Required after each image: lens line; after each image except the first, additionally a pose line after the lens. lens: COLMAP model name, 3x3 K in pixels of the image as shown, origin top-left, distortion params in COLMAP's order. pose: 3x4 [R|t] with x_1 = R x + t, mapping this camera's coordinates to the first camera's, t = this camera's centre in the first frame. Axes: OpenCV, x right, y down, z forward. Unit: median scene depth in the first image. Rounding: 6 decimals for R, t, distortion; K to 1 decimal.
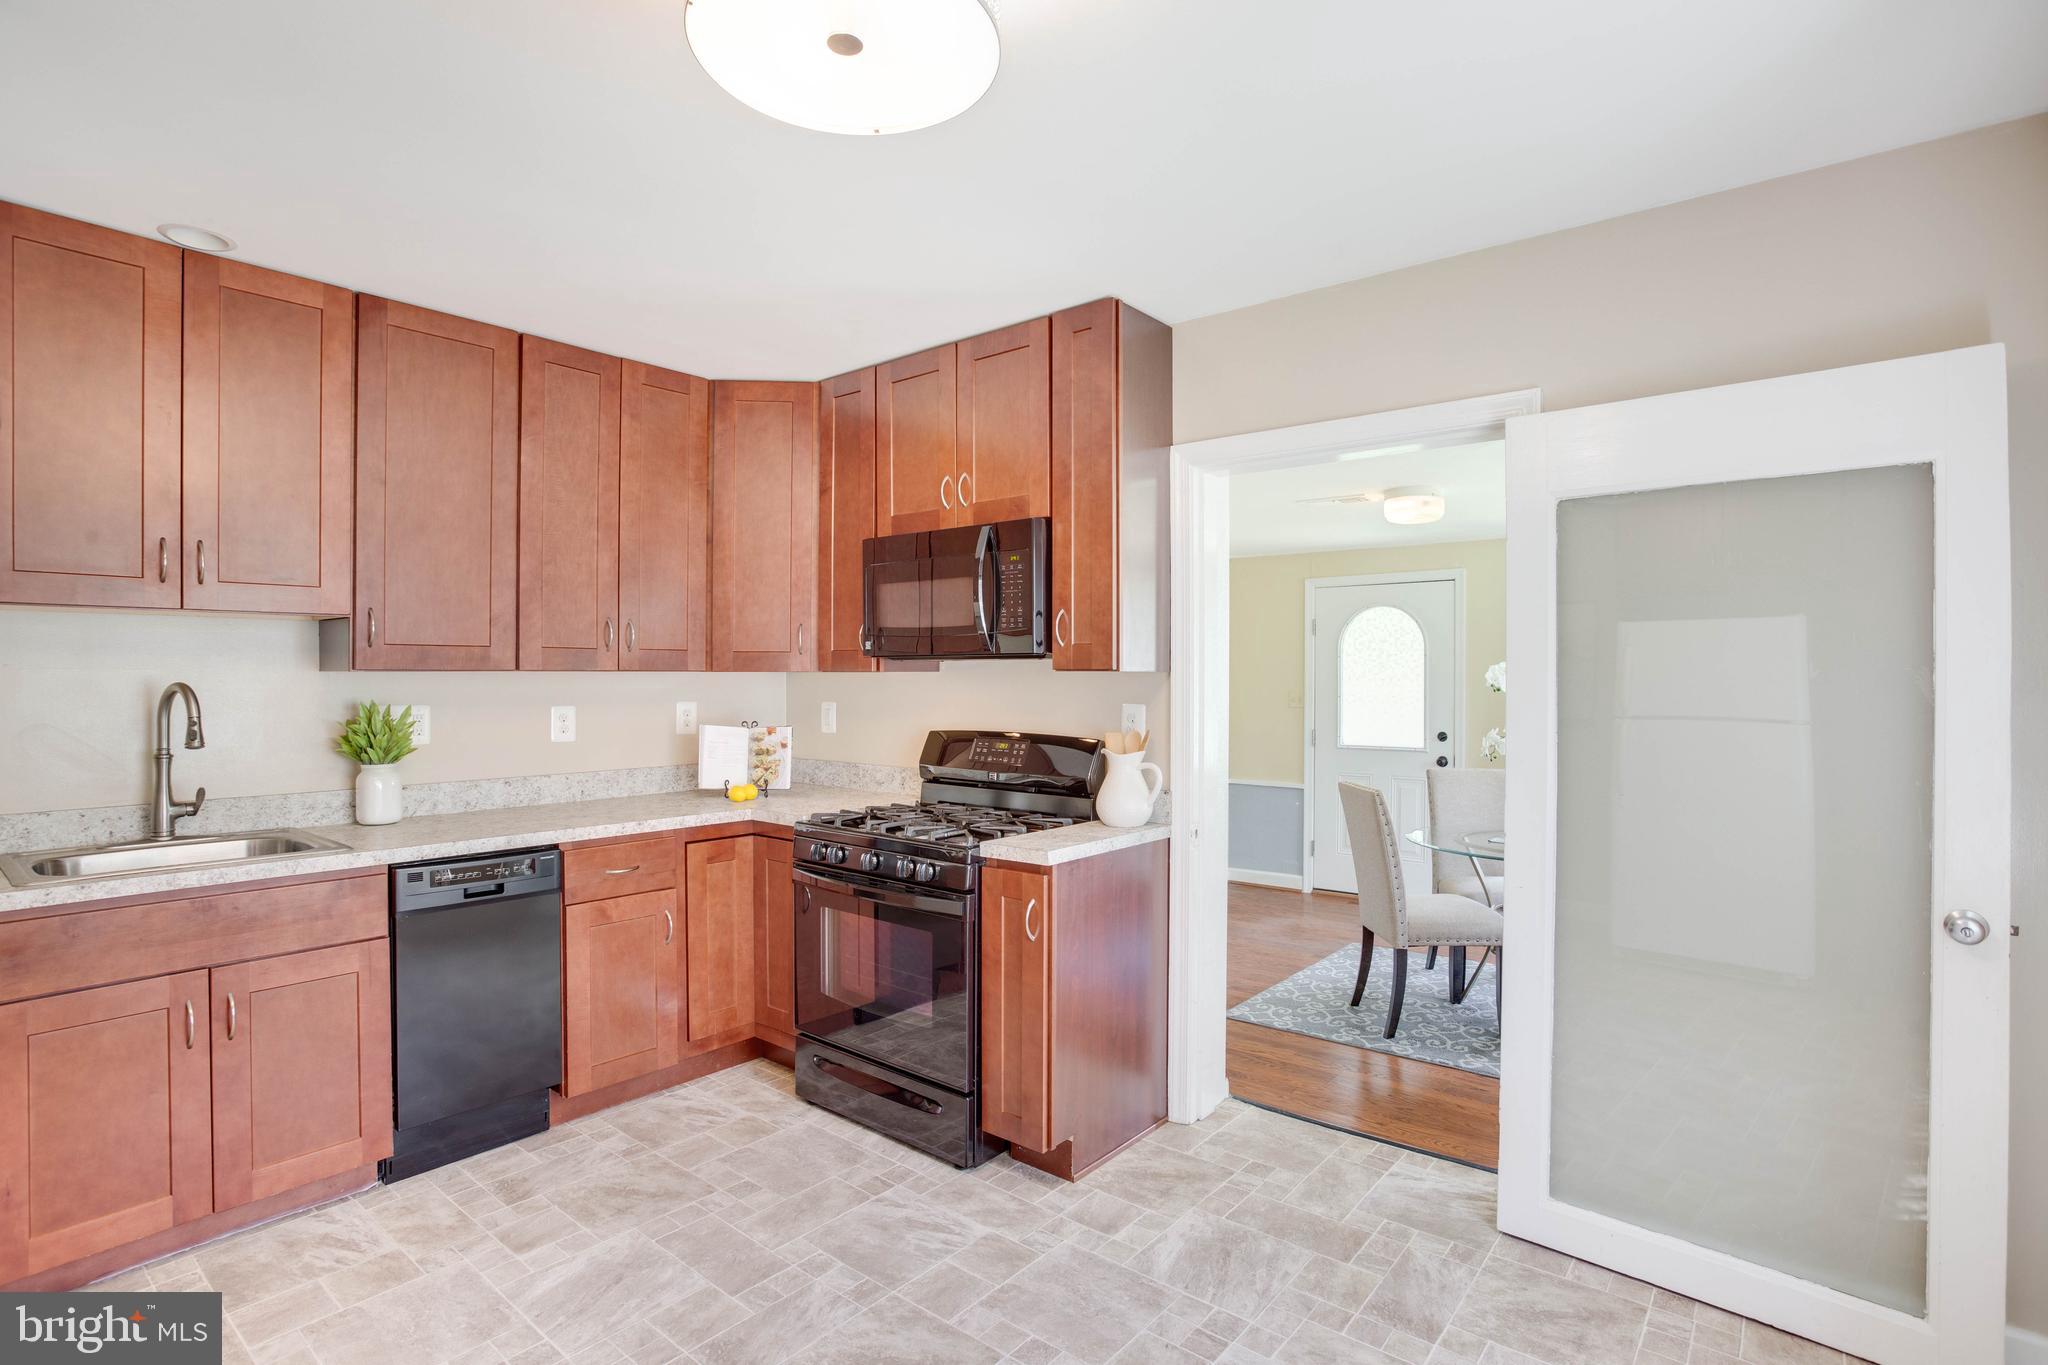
lens RADIAL K [[1012.2, 0, 1031.7], [0, 1012.2, 674.6], [0, 0, 1]] dist [-0.064659, 0.024116]
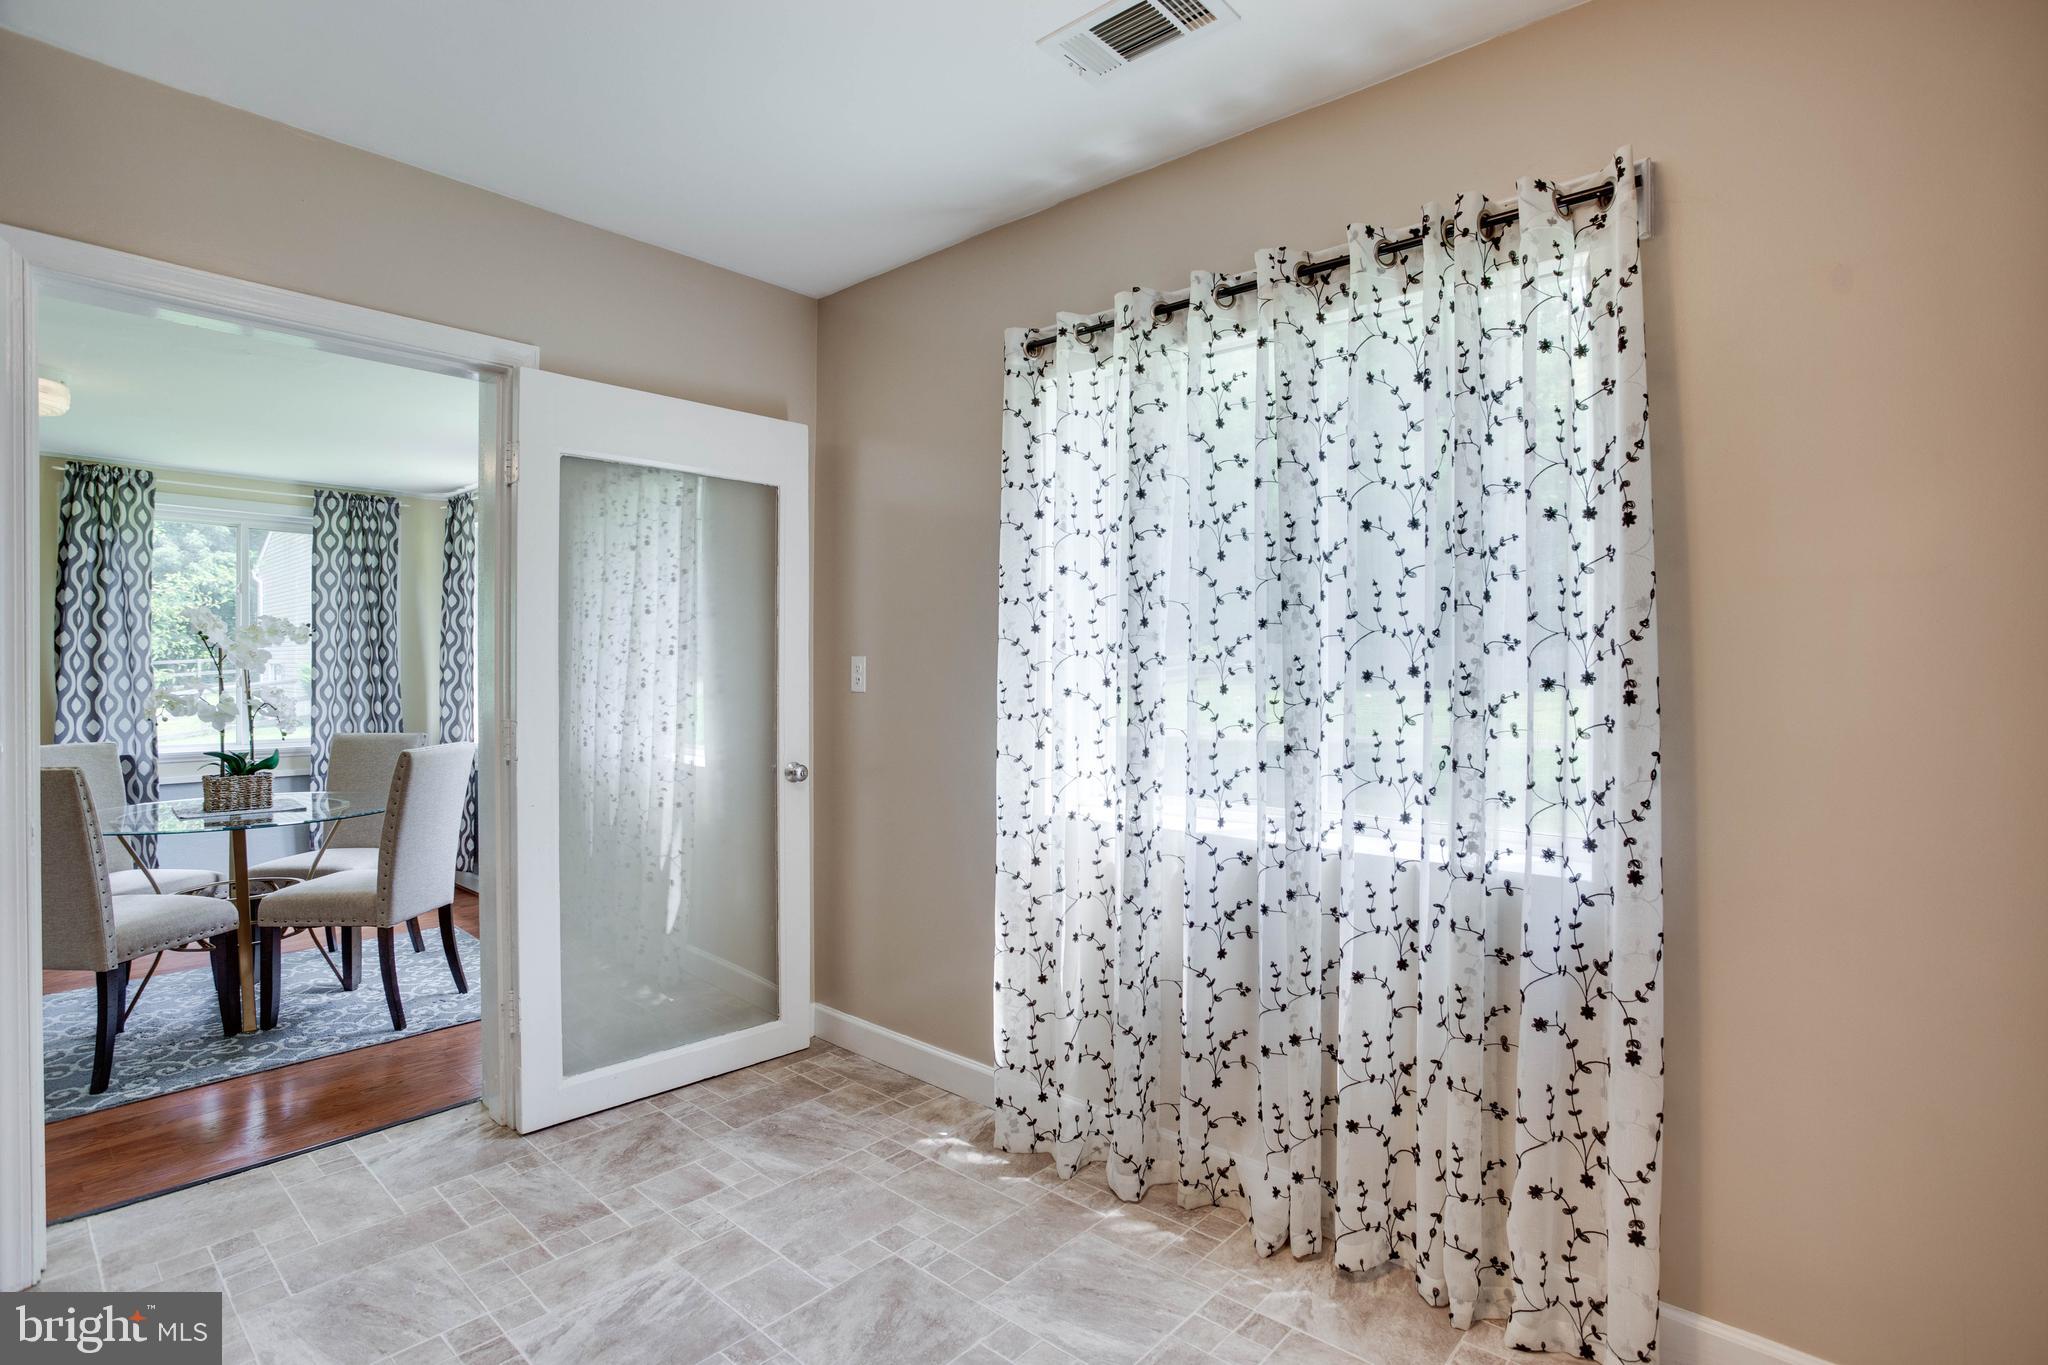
lens RADIAL K [[1012.2, 0, 1036.8], [0, 1012.2, 678.2], [0, 0, 1]] dist [-0.064659, 0.024116]
pose [[0.020662, -0.010306, 0.999733, -0.509758], [-0.003896, 0.999938, 0.010388, 0.054525], [-0.999779, -0.004110, 0.020620, 0.382488]]
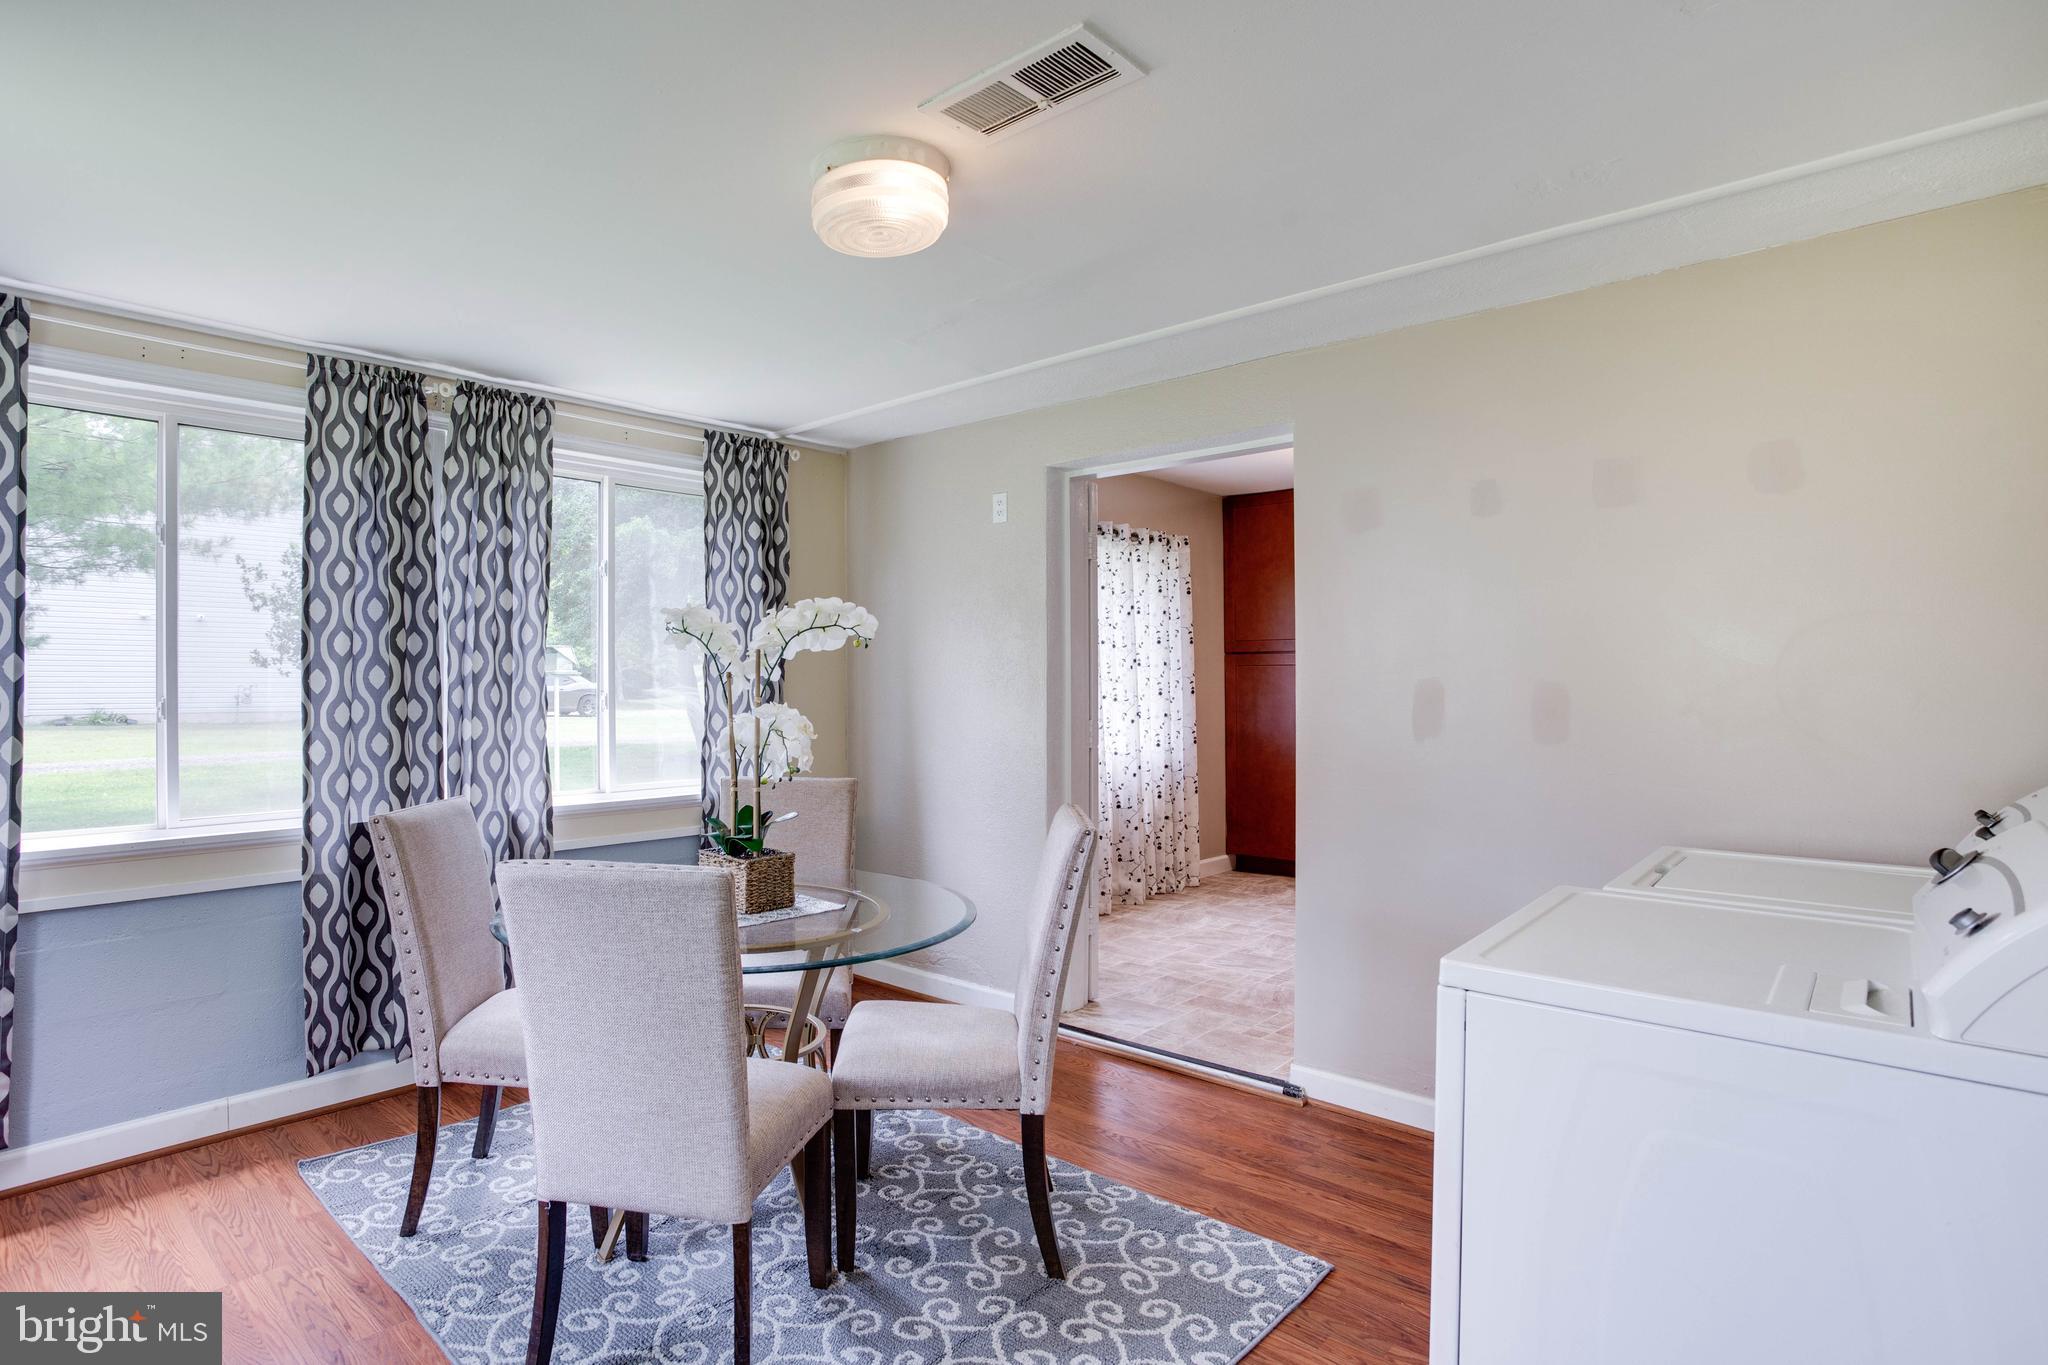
lens RADIAL K [[1012.2, 0, 1021.9], [0, 1012.2, 680.5], [0, 0, 1]] dist [-0.064659, 0.024116]
pose [[-0.999981, -0.004481, 0.004139, 0.524706], [-0.004478, 0.999990, 0.000829, 0.067195], [-0.004143, 0.000811, -0.999991, 2.282872]]
